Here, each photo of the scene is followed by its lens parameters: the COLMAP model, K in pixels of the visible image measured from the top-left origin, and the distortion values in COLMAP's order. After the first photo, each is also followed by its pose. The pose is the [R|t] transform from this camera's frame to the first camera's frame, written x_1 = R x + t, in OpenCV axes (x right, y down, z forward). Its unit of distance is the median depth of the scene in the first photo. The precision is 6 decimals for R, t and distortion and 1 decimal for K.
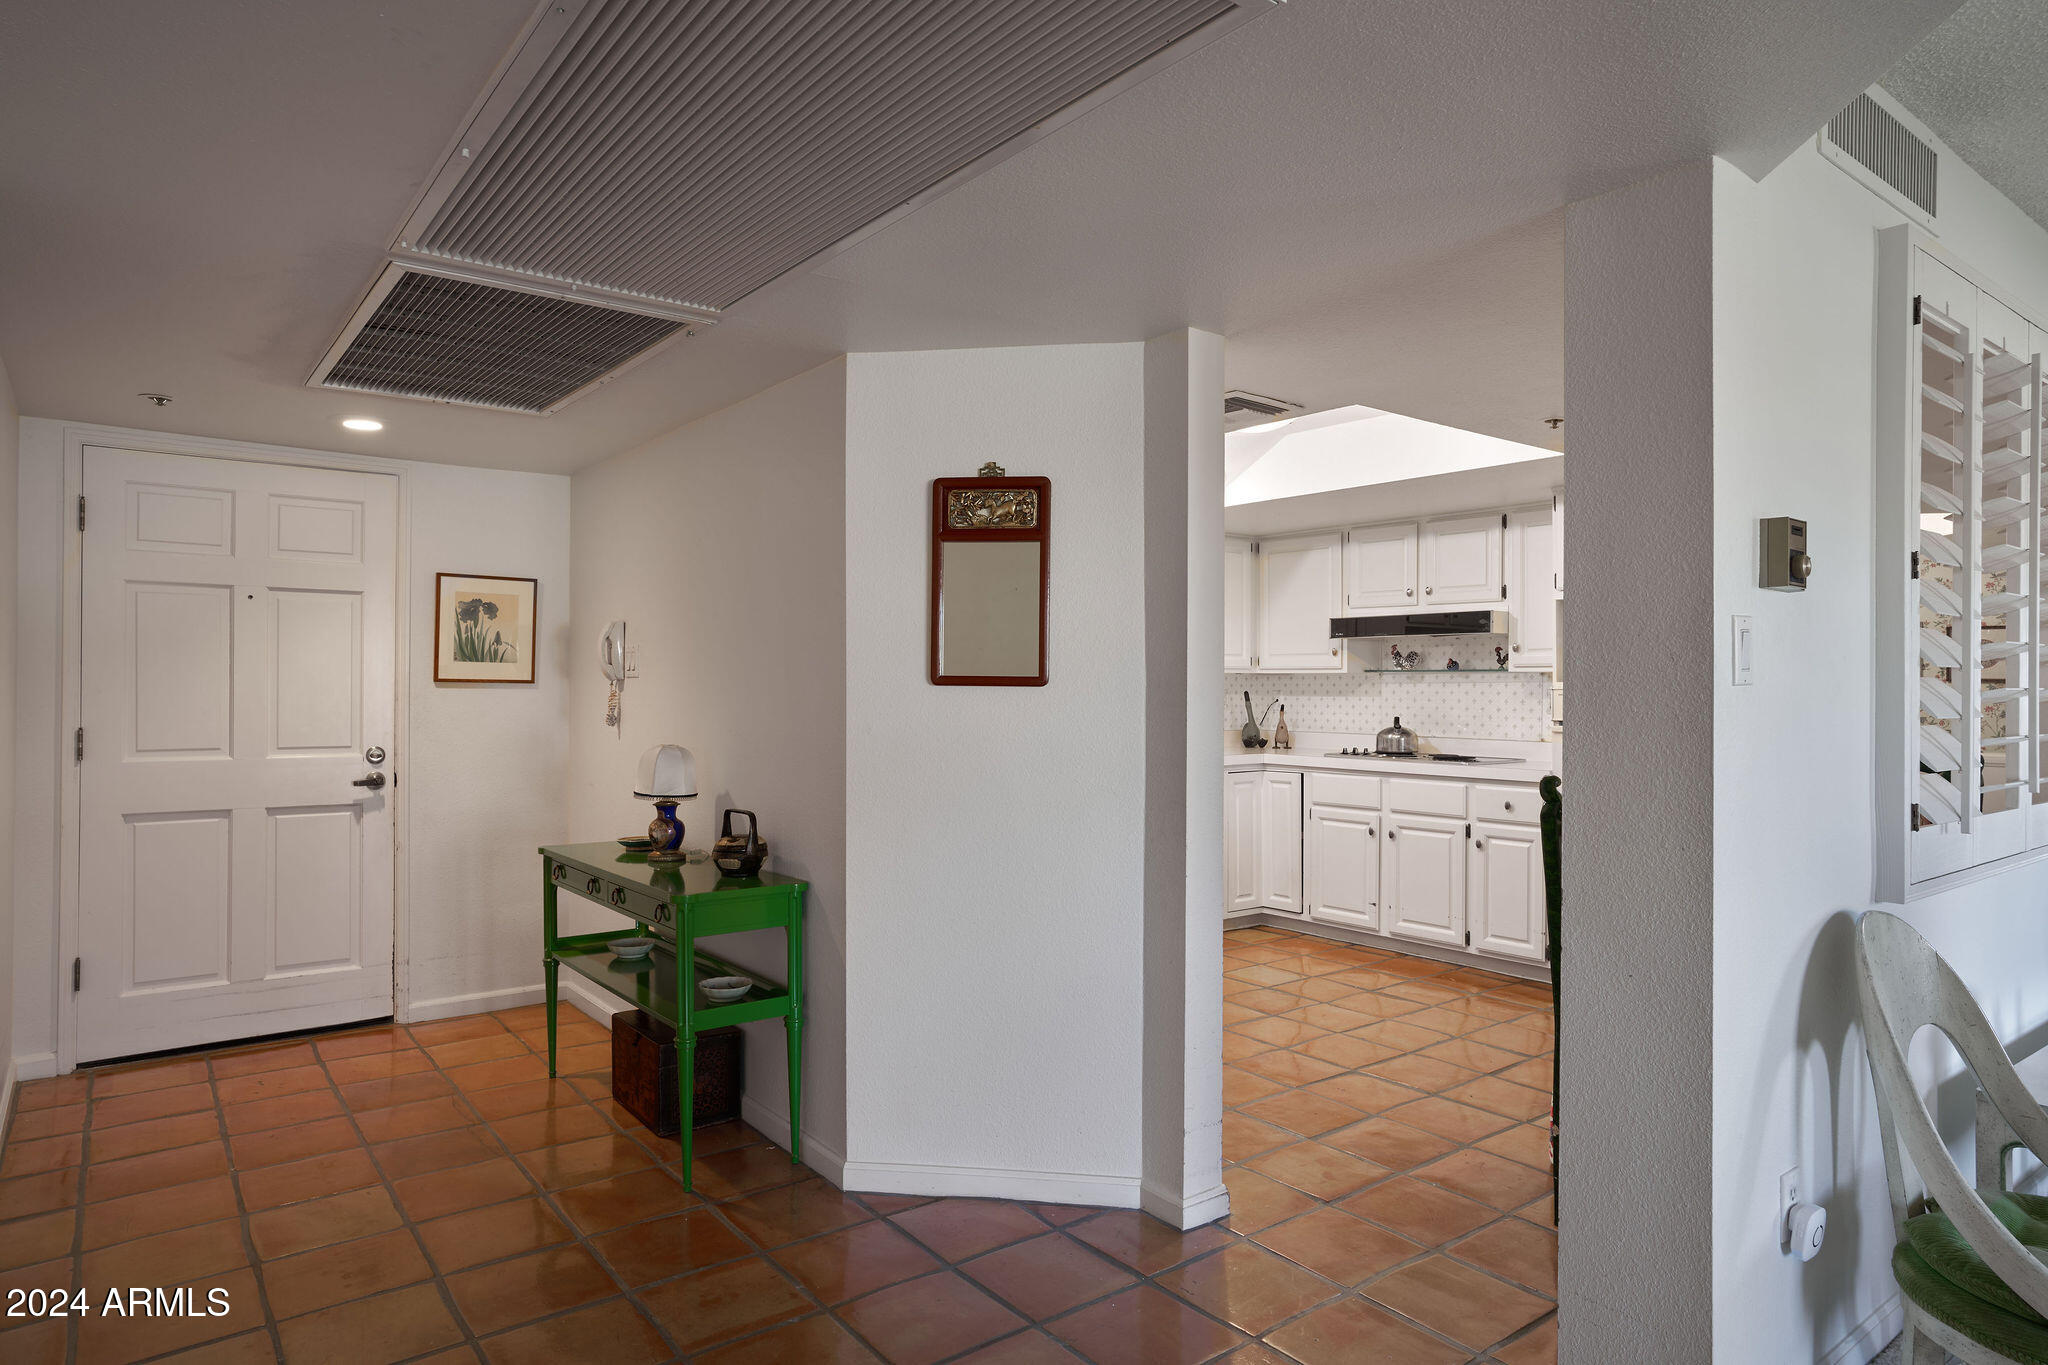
lens RADIAL K [[1218.9, 0, 1032.4], [0, 1218.9, 679.5], [0, 0, 1]] dist [-0.027387, 0.000173]
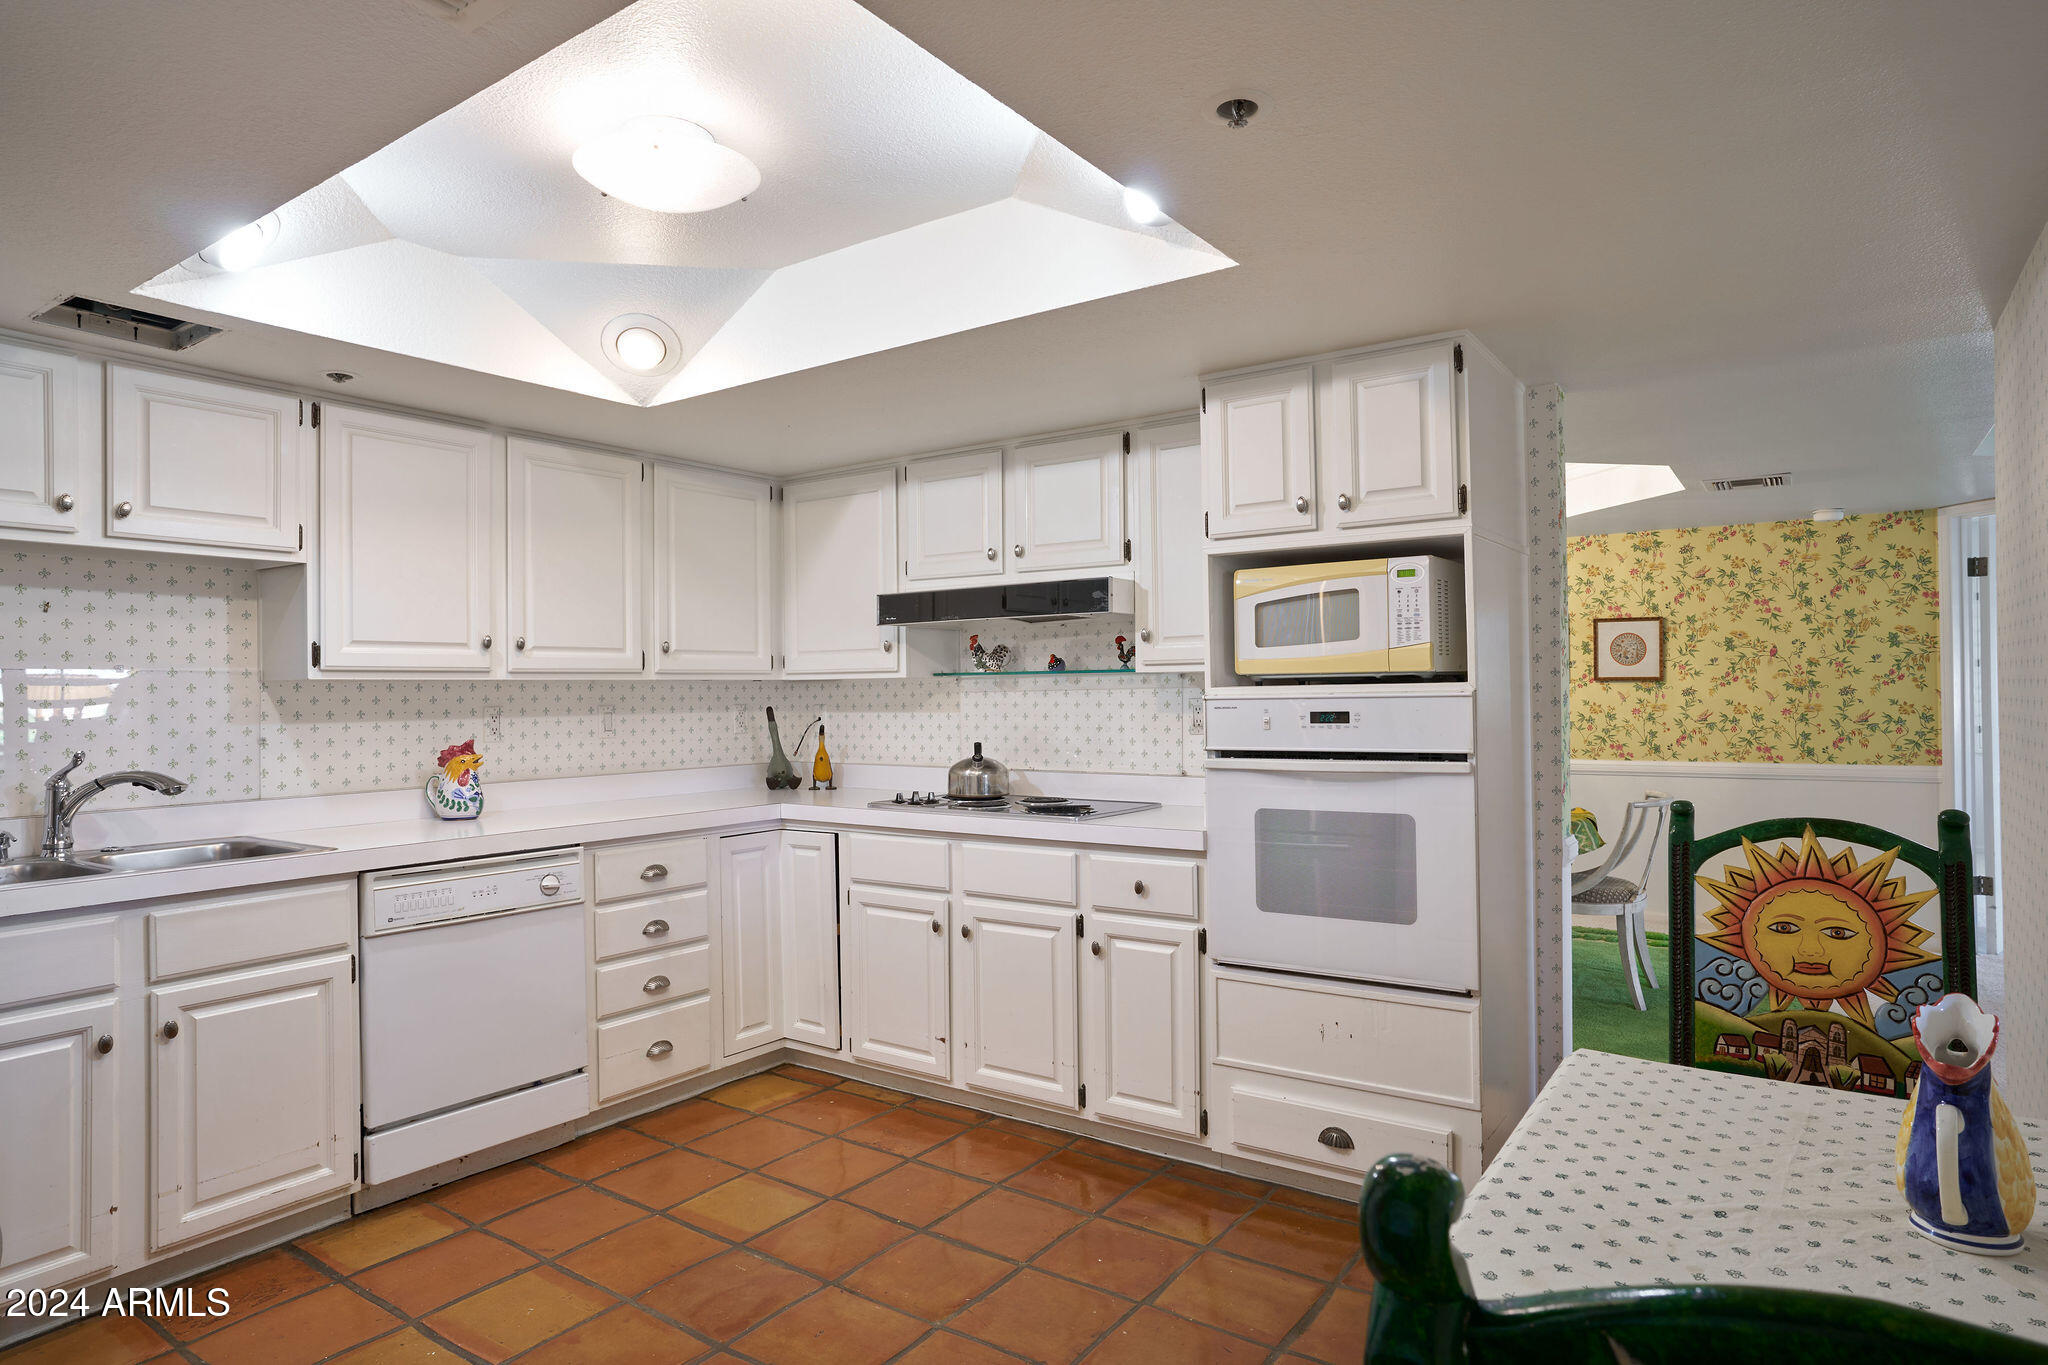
lens RADIAL K [[1172.0, 0, 1025.9], [0, 1172.0, 680.5], [0, 0, 1]] dist [-0.003265, 0.002720]
pose [[0.958099, -0.012025, 0.286186, 0.145565], [0.013746, 0.999897, -0.004007, -0.000356], [-0.286108, 0.007773, 0.958166, 0.387243]]
